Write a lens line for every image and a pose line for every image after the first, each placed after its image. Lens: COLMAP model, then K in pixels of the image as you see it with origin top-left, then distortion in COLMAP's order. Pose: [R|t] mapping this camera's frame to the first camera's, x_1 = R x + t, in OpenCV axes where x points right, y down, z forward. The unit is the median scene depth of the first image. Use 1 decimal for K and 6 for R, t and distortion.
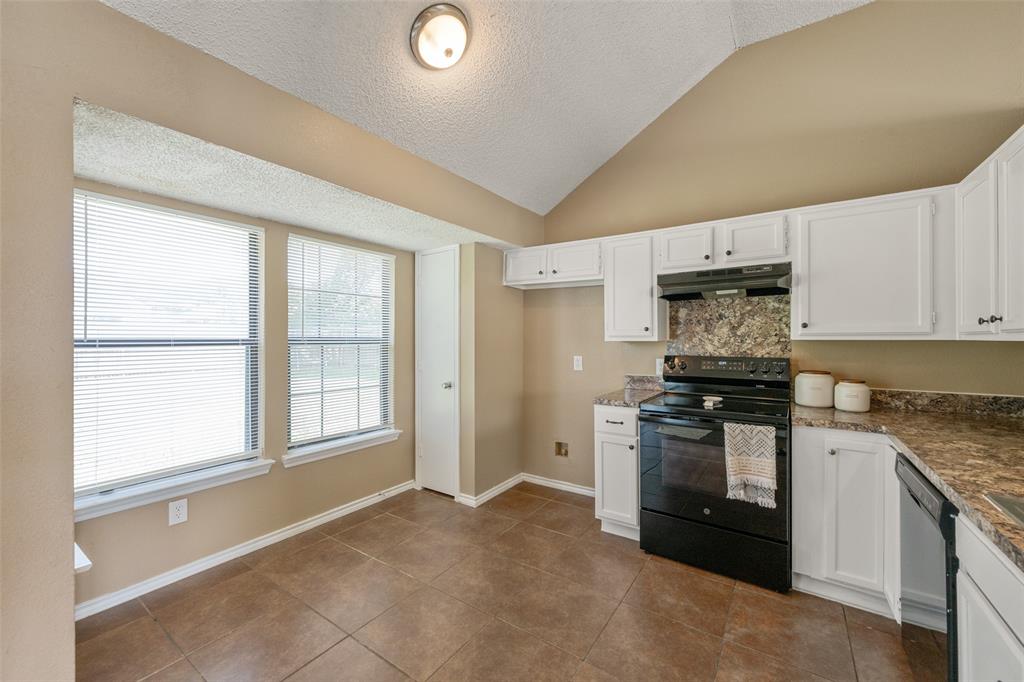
lens RADIAL K [[401.7, 0, 513.6], [0, 401.7, 338.3], [0, 0, 1]] dist [-0.000987, 0.000391]
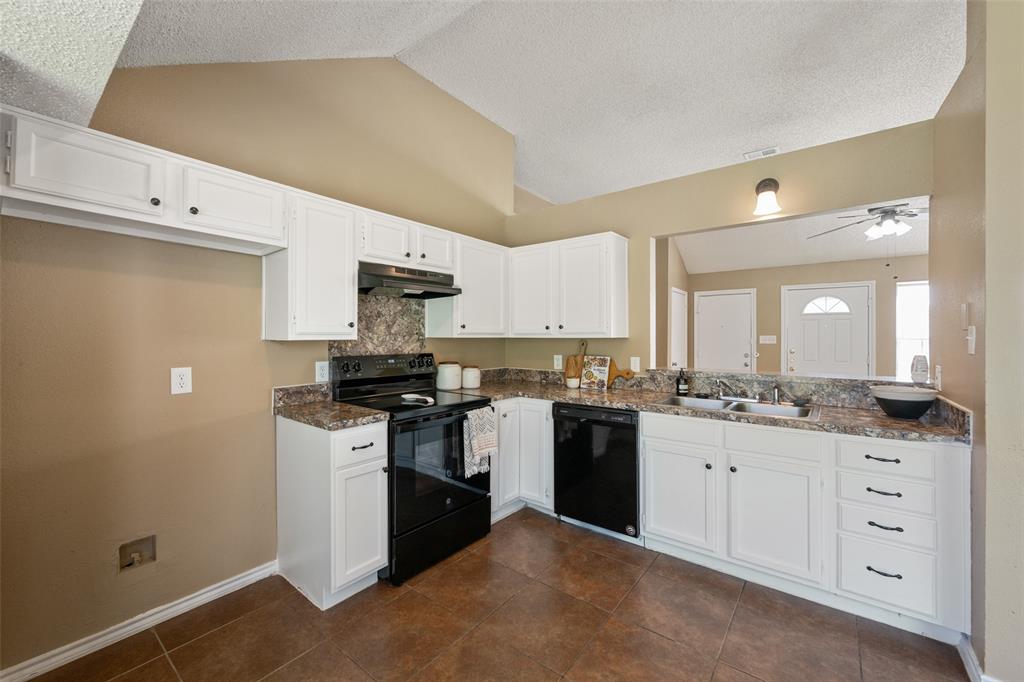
lens RADIAL K [[401.7, 0, 511.7], [0, 401.7, 339.2], [0, 0, 1]] dist [-0.000987, 0.000391]
pose [[0.064700, -0.005996, 0.997887, -0.450278], [-0.001246, 0.999981, 0.006090, 0.000392], [-0.997904, -0.001638, 0.064691, 0.618704]]
